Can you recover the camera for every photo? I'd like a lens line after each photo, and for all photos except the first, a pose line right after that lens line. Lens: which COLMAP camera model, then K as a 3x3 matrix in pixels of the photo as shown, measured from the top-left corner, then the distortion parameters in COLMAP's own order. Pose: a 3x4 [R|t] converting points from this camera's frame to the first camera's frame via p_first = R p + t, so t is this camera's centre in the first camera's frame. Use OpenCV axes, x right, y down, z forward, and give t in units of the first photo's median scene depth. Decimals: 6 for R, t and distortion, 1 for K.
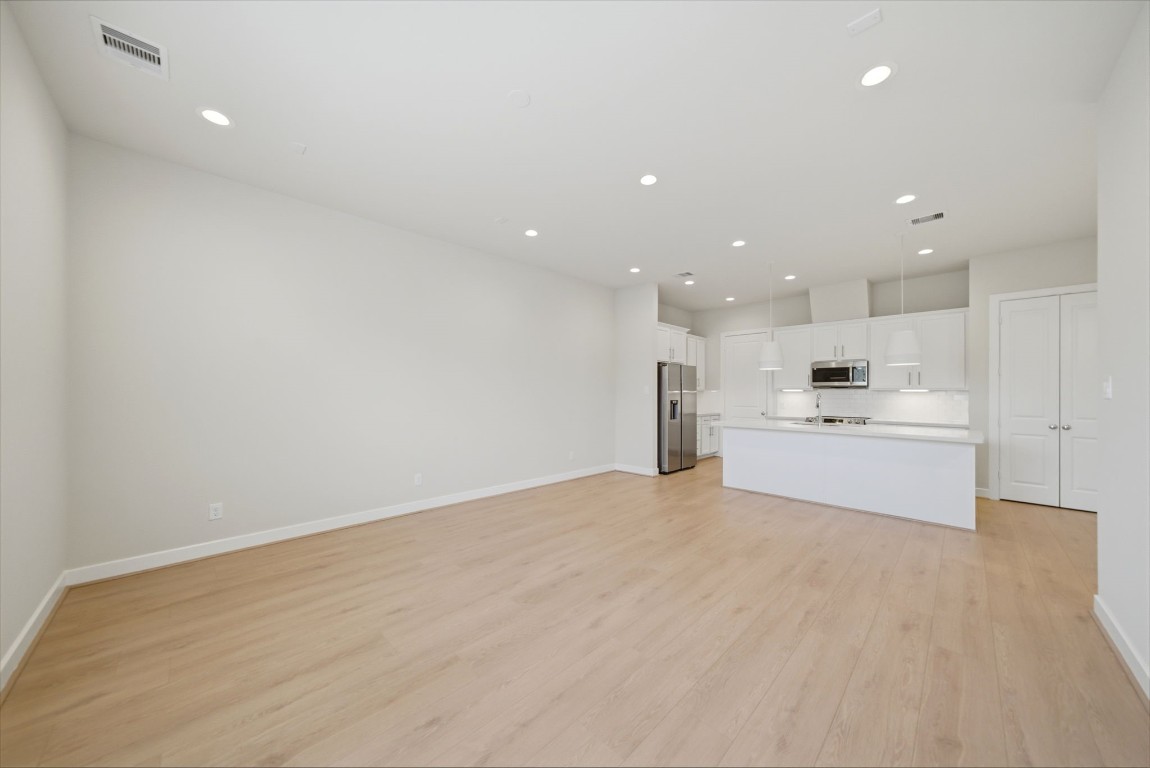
lens RADIAL K [[392.0, 0, 583.8], [0, 392.0, 391.6], [0, 0, 1]] dist [0.002430, 0.000088]
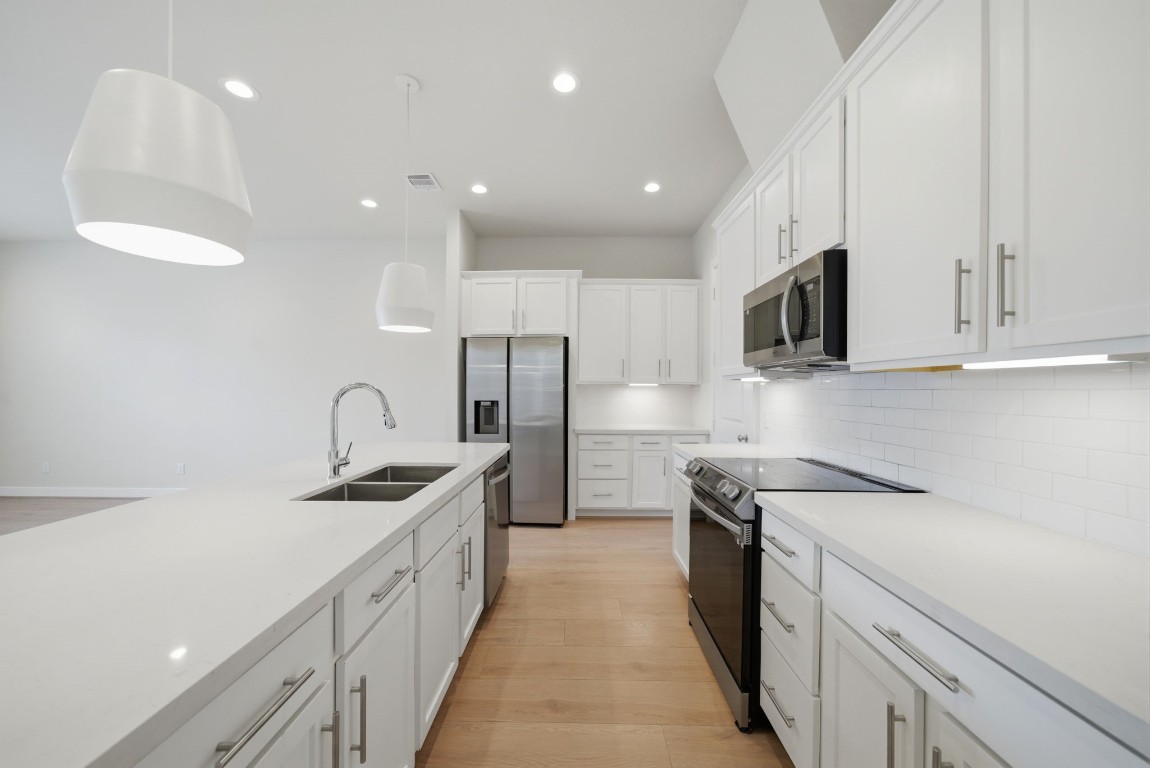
lens RADIAL K [[392.0, 0, 574.2], [0, 392.0, 385.8], [0, 0, 1]] dist [0.002430, 0.000088]
pose [[0.692586, -0.010435, -0.721260, 0.750194], [-0.000435, 0.999889, -0.014884, 0.009454], [0.721336, 0.010622, 0.692504, 0.698611]]
